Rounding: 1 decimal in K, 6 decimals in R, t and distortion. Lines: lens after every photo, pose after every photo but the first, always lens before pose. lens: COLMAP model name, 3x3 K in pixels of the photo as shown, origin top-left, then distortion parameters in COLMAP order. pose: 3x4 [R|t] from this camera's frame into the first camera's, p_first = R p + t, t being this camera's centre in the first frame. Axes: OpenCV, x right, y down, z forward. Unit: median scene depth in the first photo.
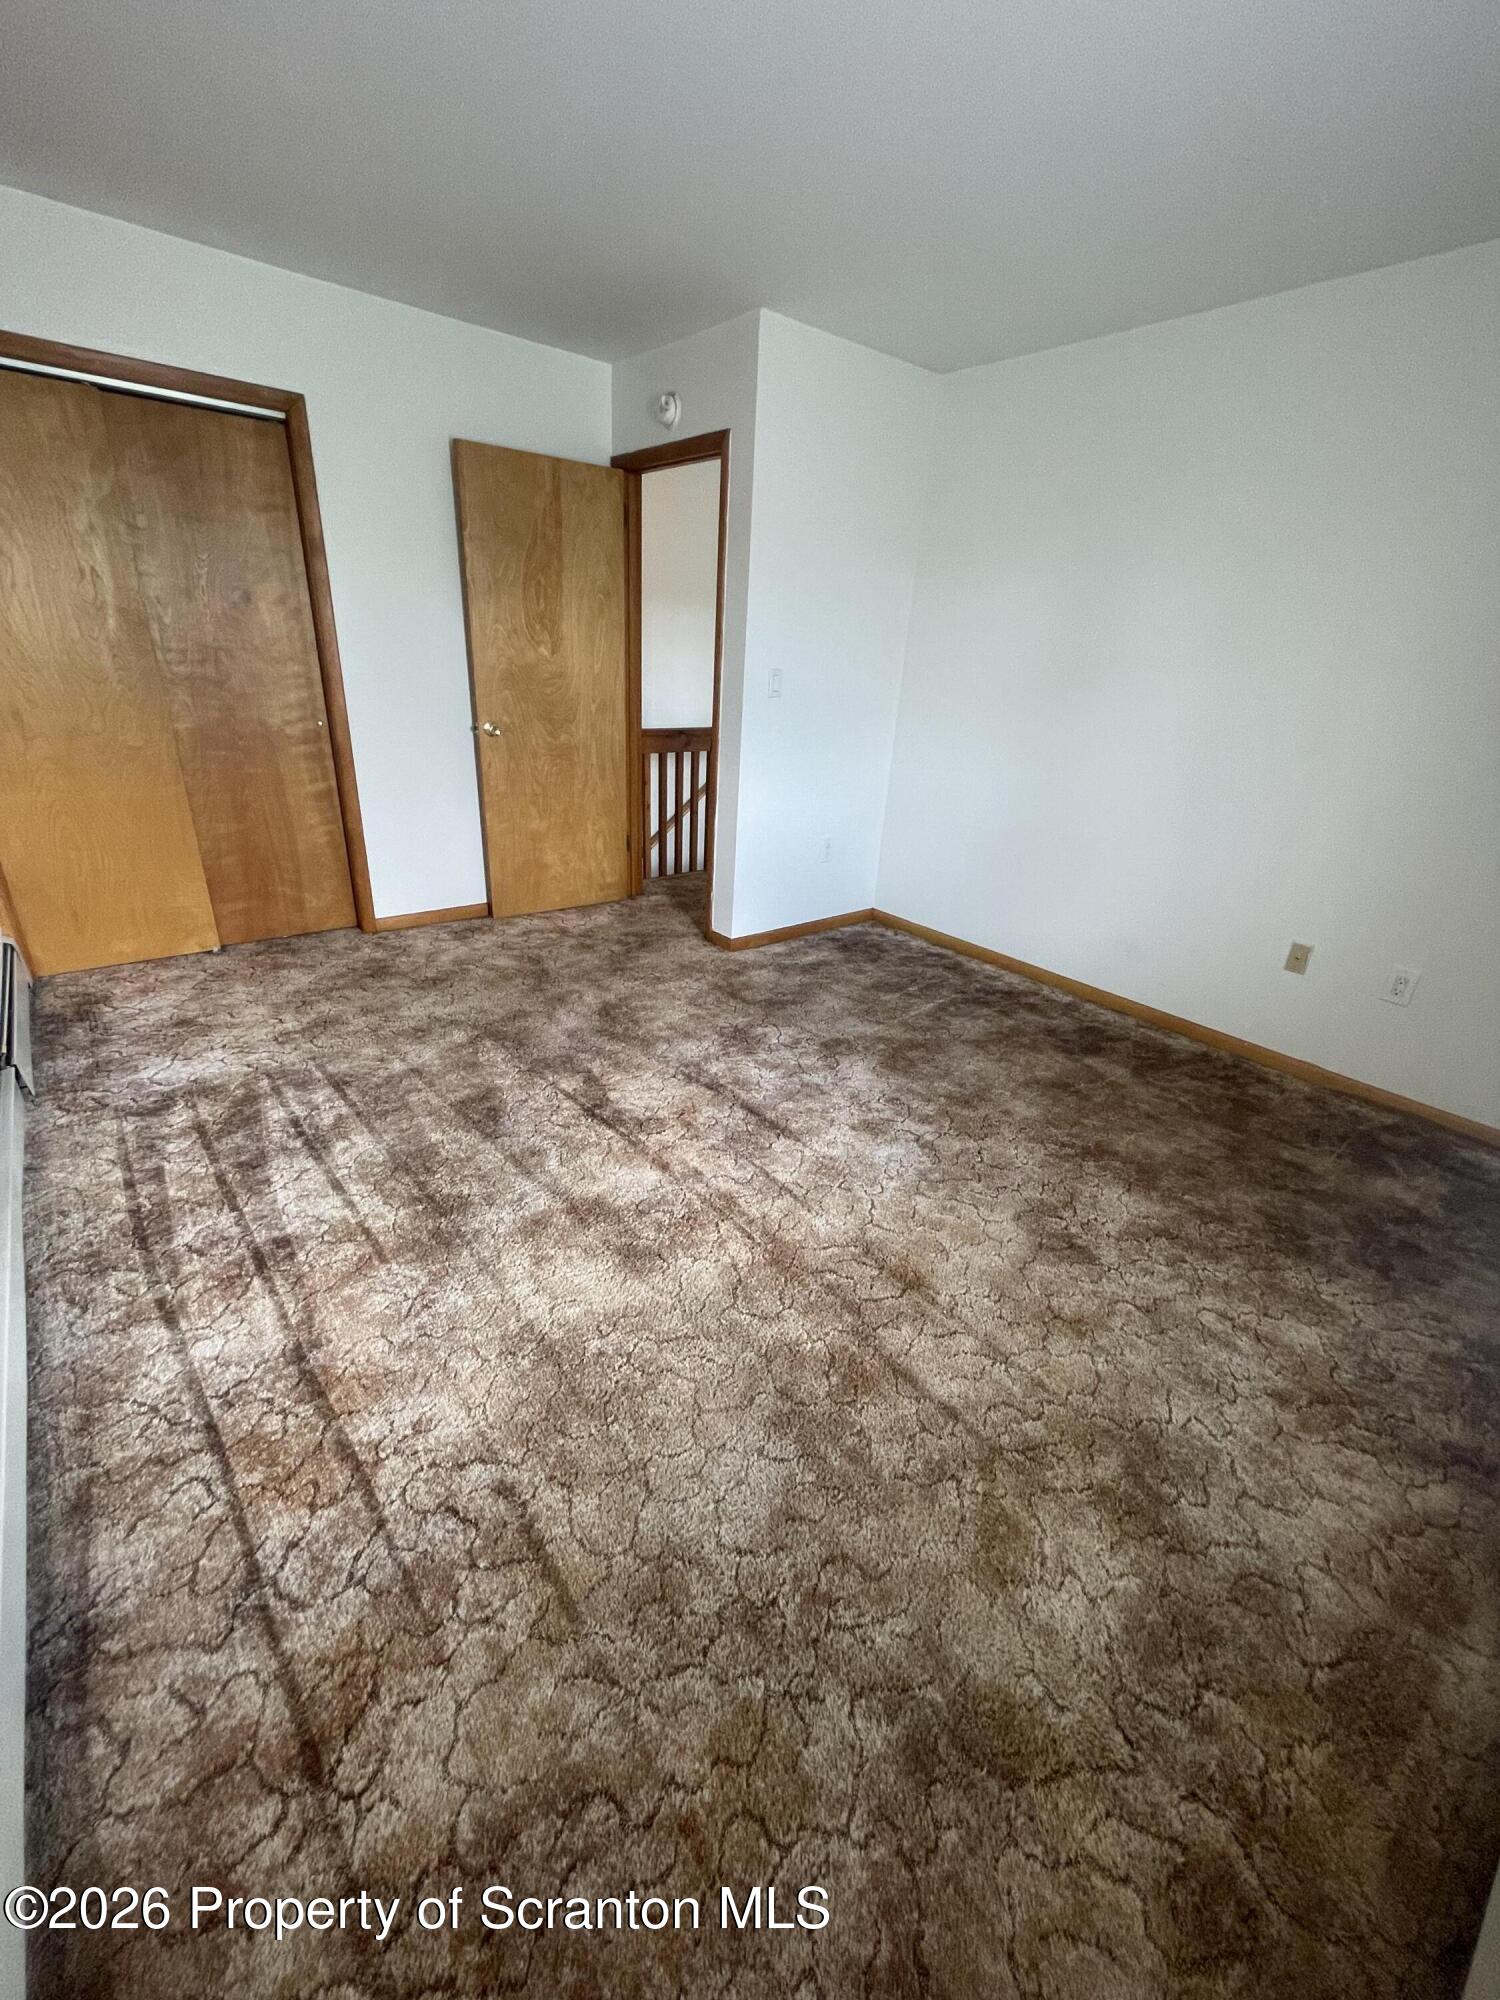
lens RADIAL K [[801.8, 0, 750.0], [0, 801.8, 1000.0], [0, 0, 1]] dist [-0.004011, -0.000096]
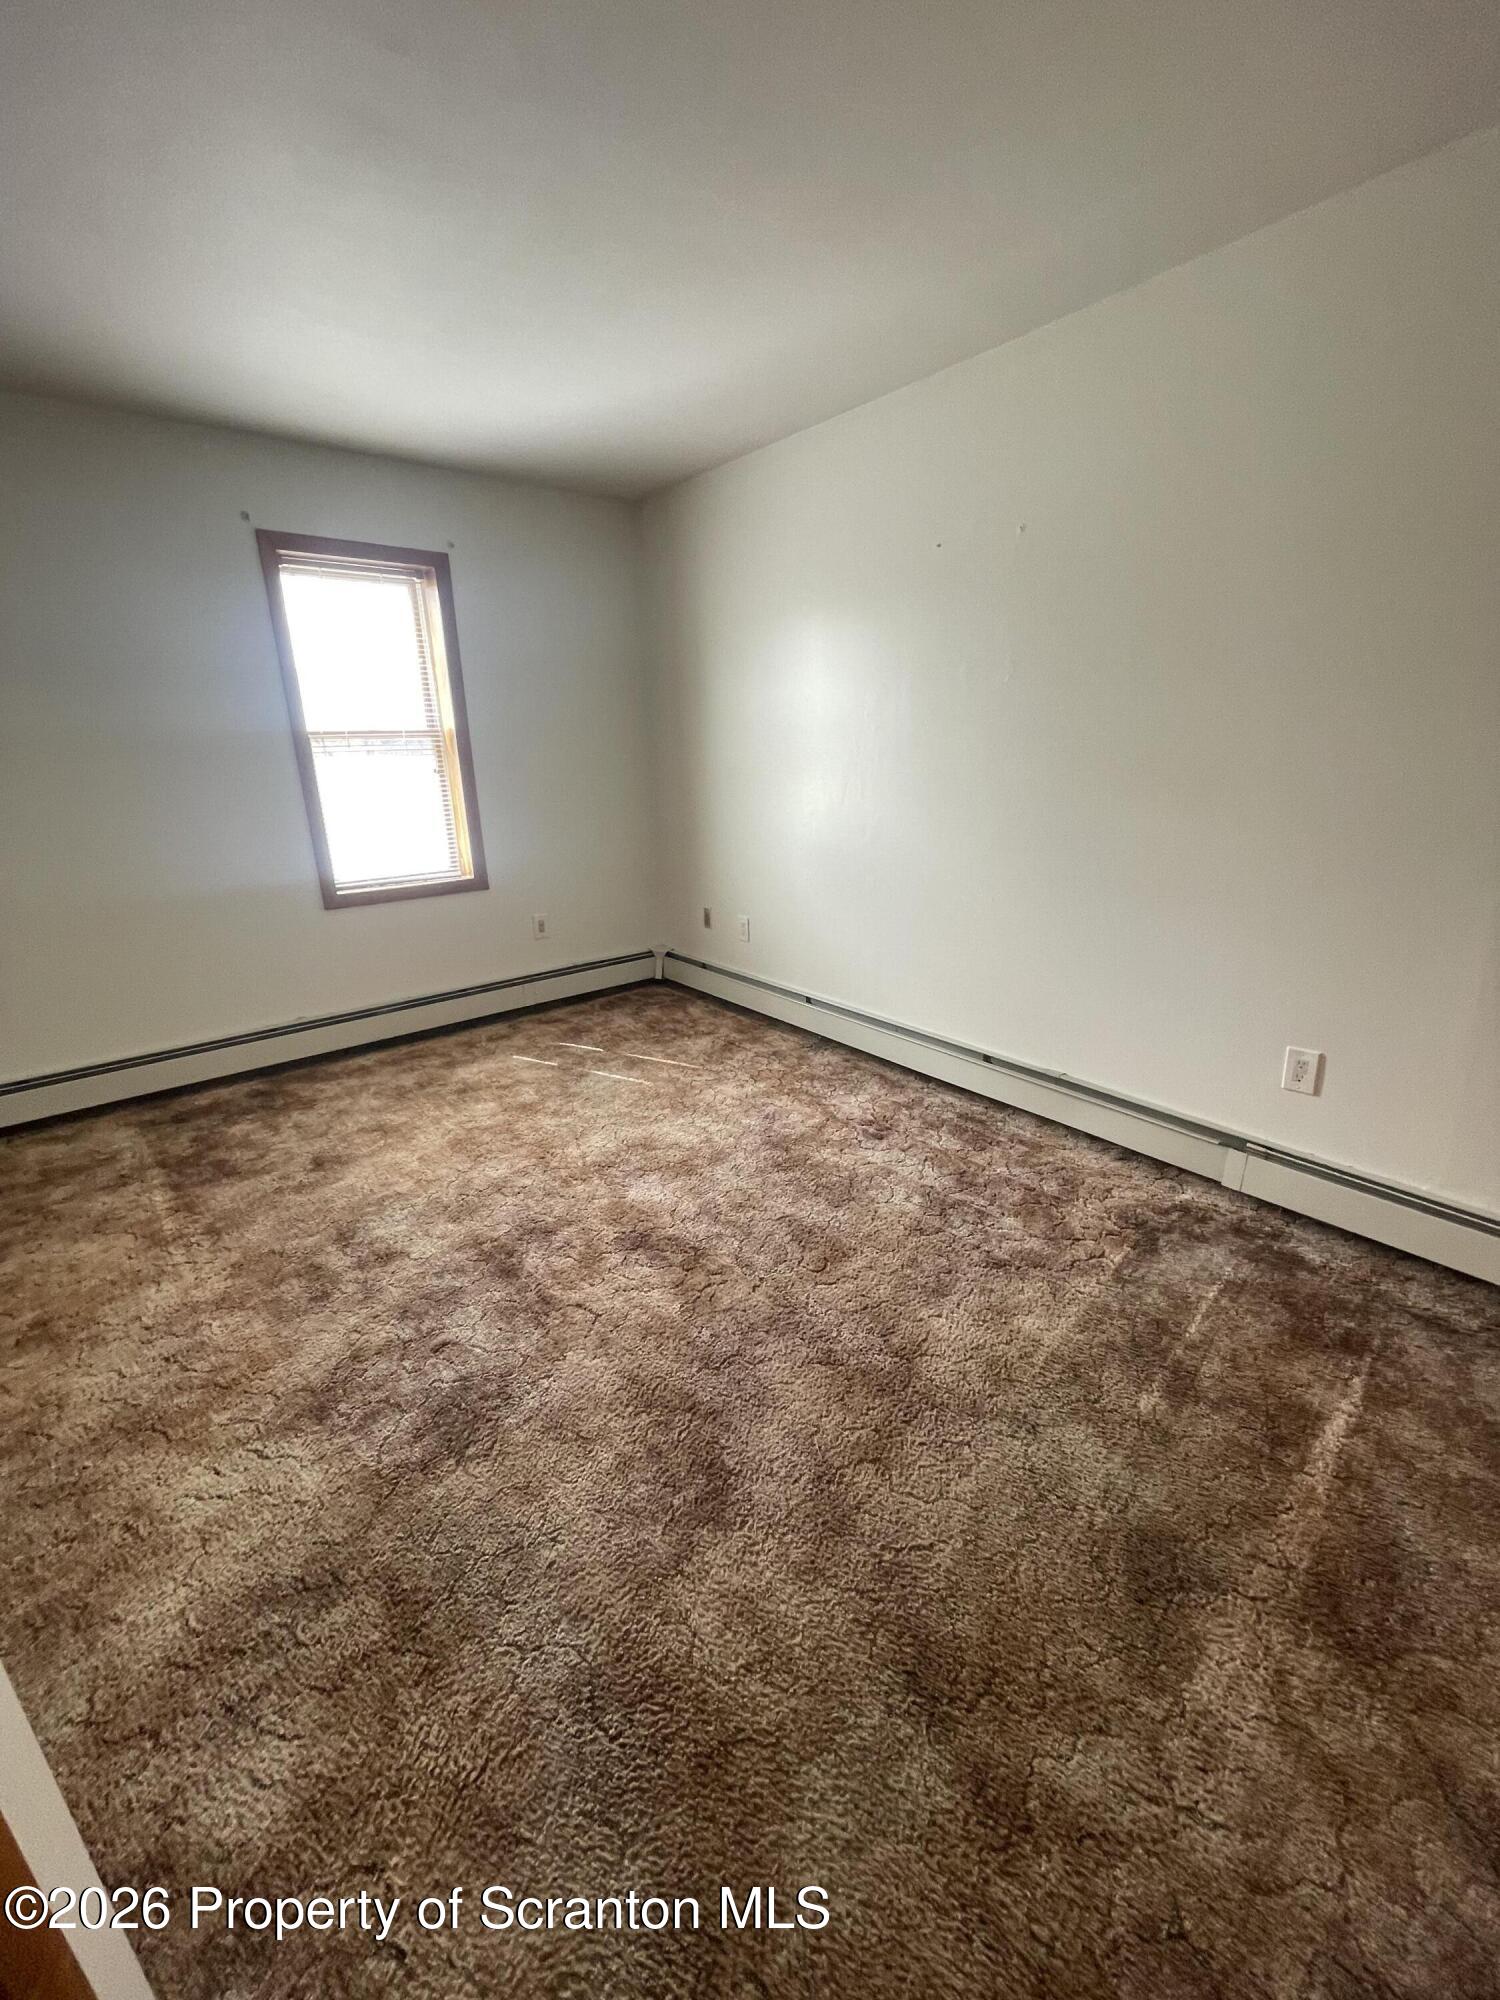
lens RADIAL K [[801.8, 0, 750.0], [0, 801.8, 1000.0], [0, 0, 1]] dist [-0.004011, -0.000096]
pose [[-0.999442, -0.027998, -0.018194, -0.277513], [-0.032946, 0.738298, 0.673670, -0.799010], [-0.005428, 0.673894, -0.738808, 1.746840]]
